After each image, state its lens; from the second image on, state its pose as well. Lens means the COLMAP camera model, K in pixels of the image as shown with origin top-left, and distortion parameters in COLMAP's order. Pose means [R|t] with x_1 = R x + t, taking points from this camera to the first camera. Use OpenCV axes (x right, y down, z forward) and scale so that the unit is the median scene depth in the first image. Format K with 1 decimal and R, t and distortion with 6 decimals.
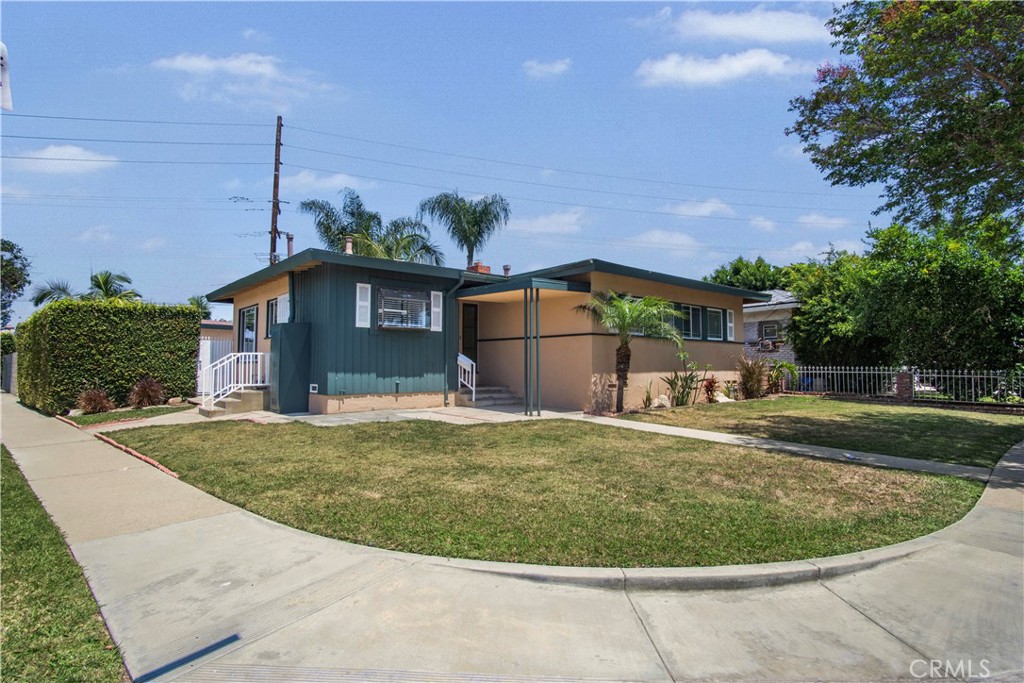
lens RADIAL K [[549.0, 0, 512.2], [0, 549.0, 325.3], [0, 0, 1]] dist [-0.013335, 0.002583]
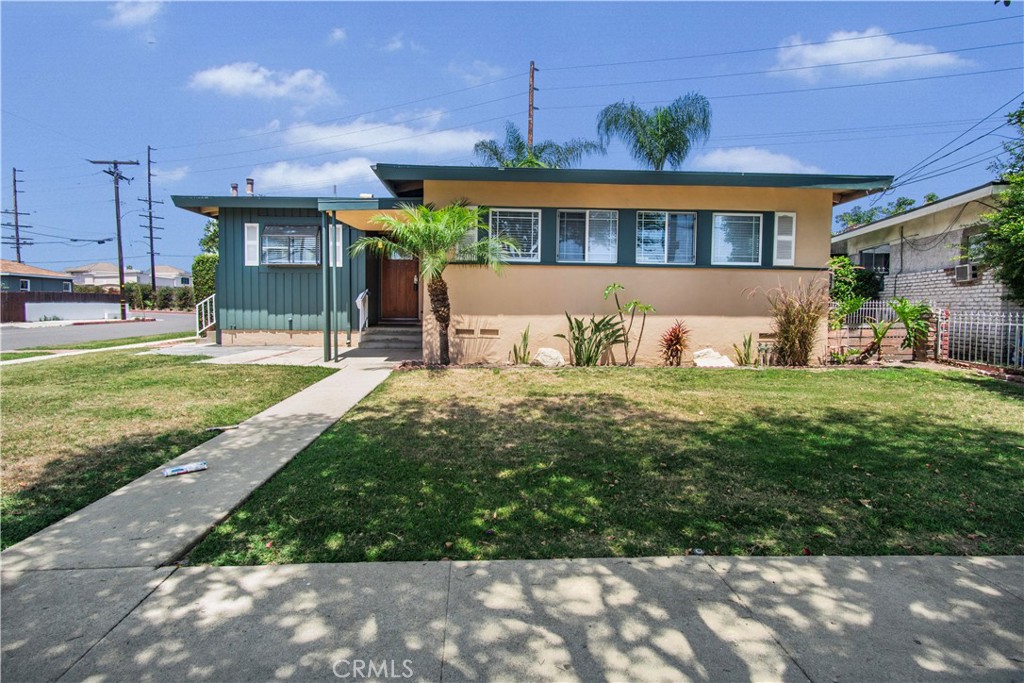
lens RADIAL K [[549.0, 0, 512.2], [0, 549.0, 325.3], [0, 0, 1]] dist [-0.013335, 0.002583]
pose [[0.773762, 0.031482, -0.632694, 0.748383], [0.037311, 0.994766, 0.095128, 0.034572], [0.632377, -0.097213, 0.768537, 0.492041]]
